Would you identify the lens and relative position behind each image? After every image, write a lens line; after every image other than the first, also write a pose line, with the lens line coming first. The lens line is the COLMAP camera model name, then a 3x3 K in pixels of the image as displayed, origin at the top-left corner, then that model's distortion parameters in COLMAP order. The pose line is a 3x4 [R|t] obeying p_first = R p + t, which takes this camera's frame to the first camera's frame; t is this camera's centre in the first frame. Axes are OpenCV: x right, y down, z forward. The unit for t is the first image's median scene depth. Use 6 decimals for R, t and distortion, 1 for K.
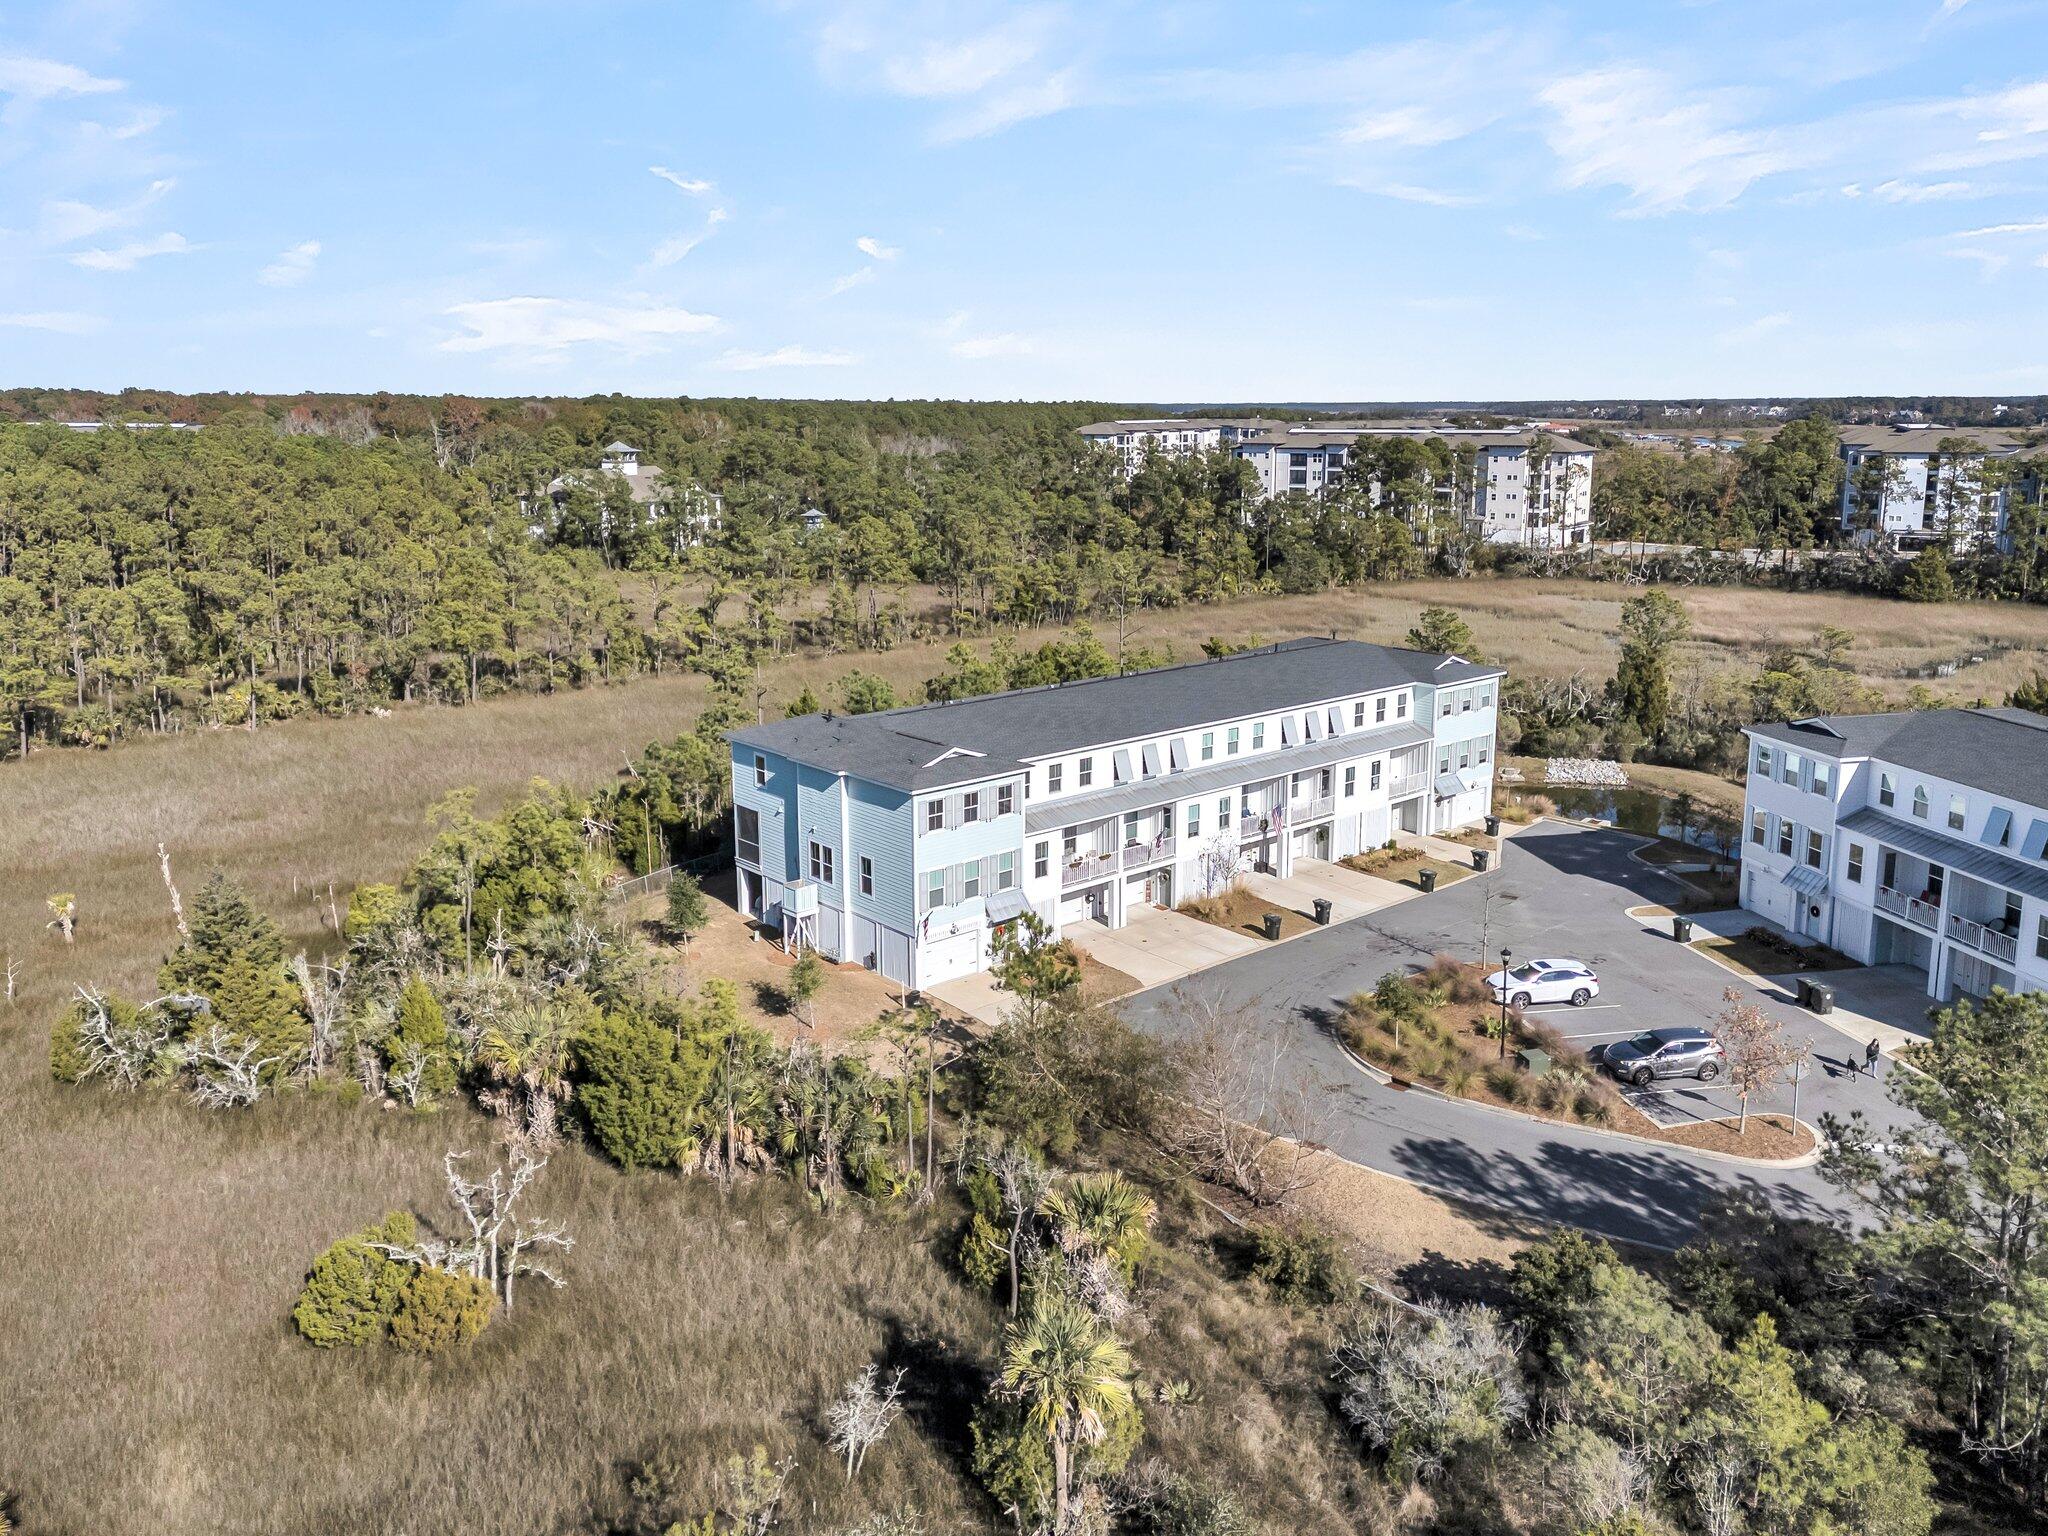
lens RADIAL K [[1539.1, 0, 1024.0], [0, 1539.1, 768.0], [0, 0, 1]] dist [0.024126, -0.000888]
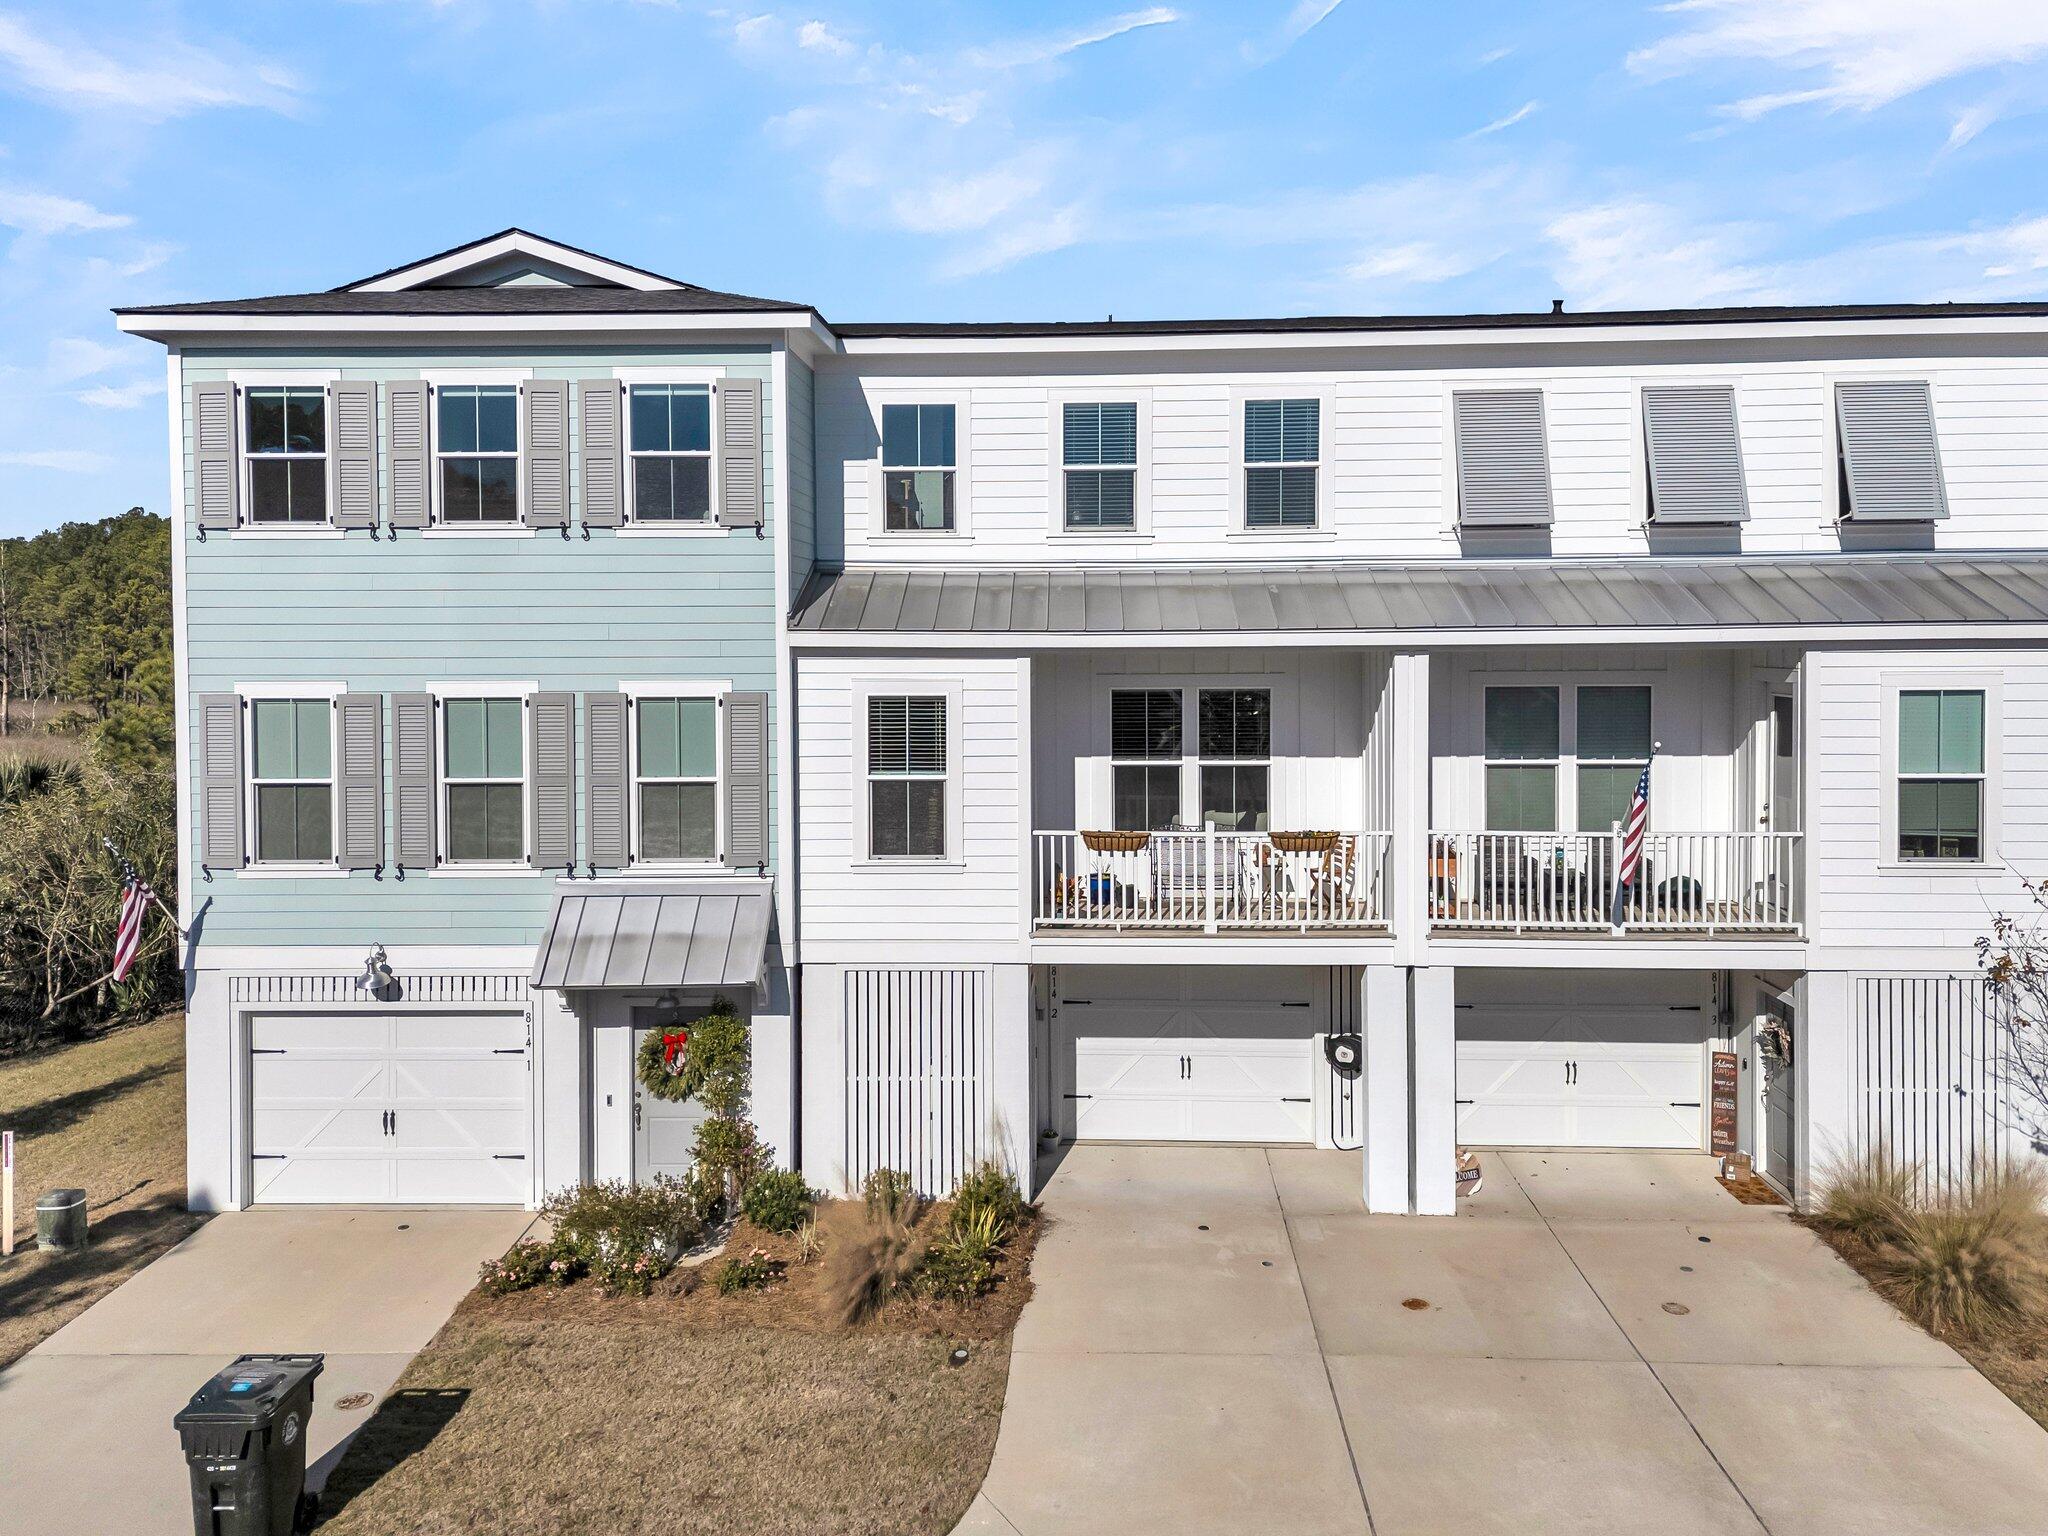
lens RADIAL K [[1539.1, 0, 1024.0], [0, 1539.1, 768.0], [0, 0, 1]] dist [0.024126, -0.000888]
pose [[0.723093, 0.044397, -0.689323, 0.167248], [-0.153655, 0.983267, -0.097853, 0.073286], [0.673444, 0.176675, 0.717816, 0.803136]]
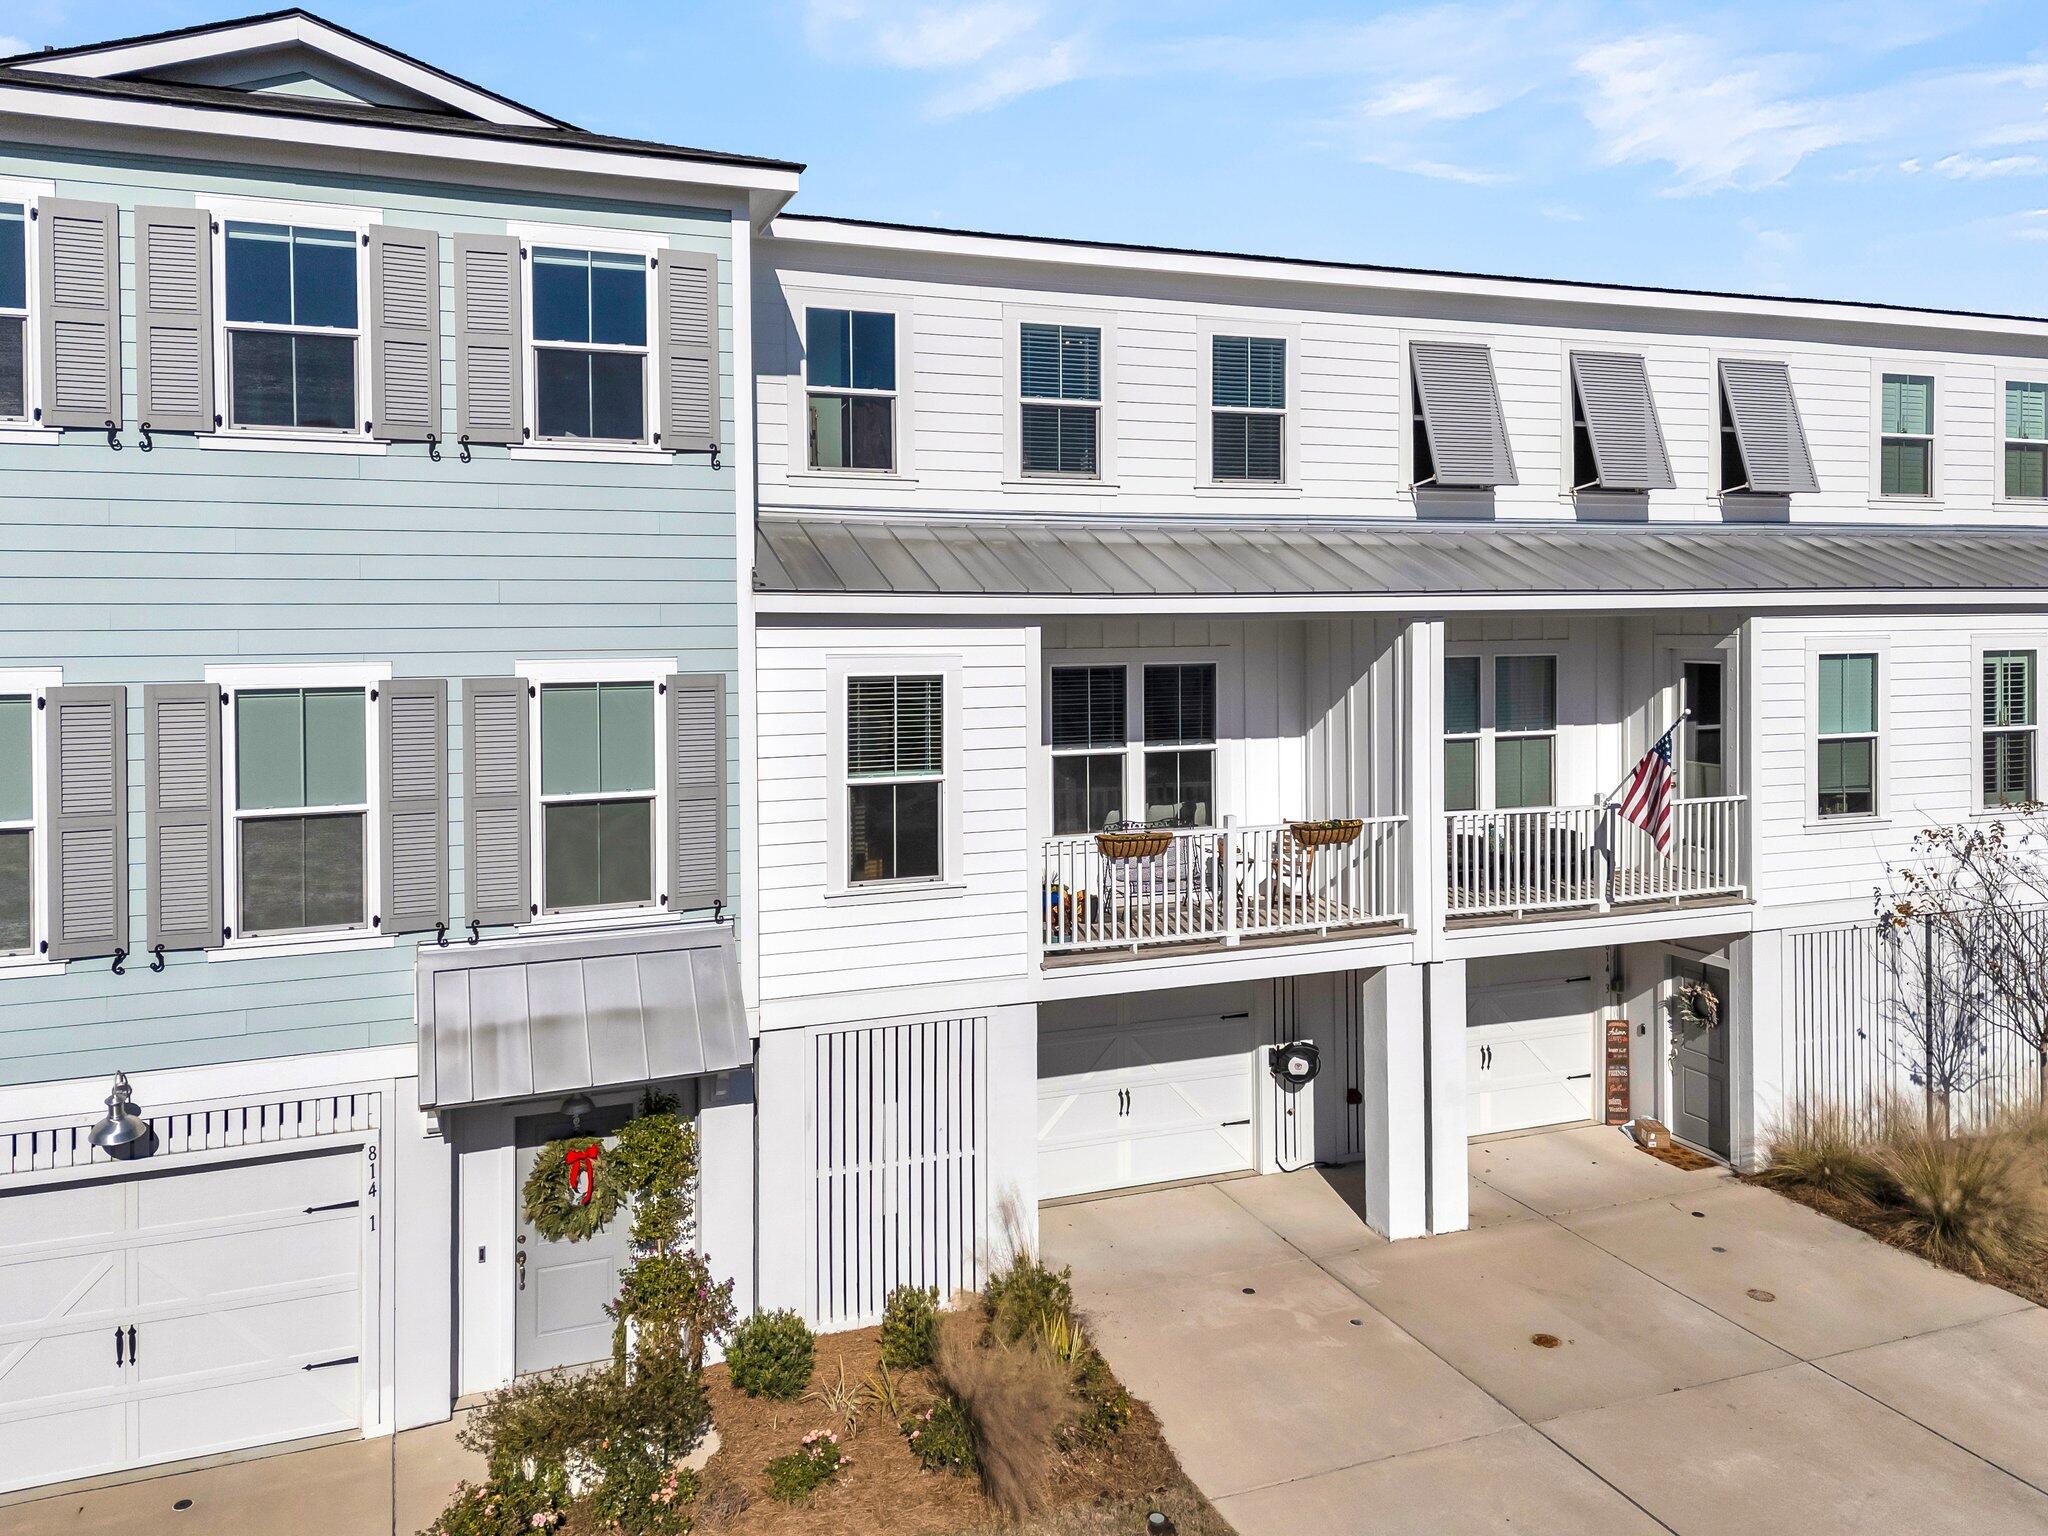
lens RADIAL K [[1563.0, 0, 1021.9], [0, 1563.0, 725.6], [0, 0, 1]] dist [0.024641, -0.008569]
pose [[0.939850, 0.004341, -0.341559, 0.080833], [-0.064438, 0.984220, -0.164802, 0.077510], [0.335453, 0.176899, 0.925299, 0.791967]]
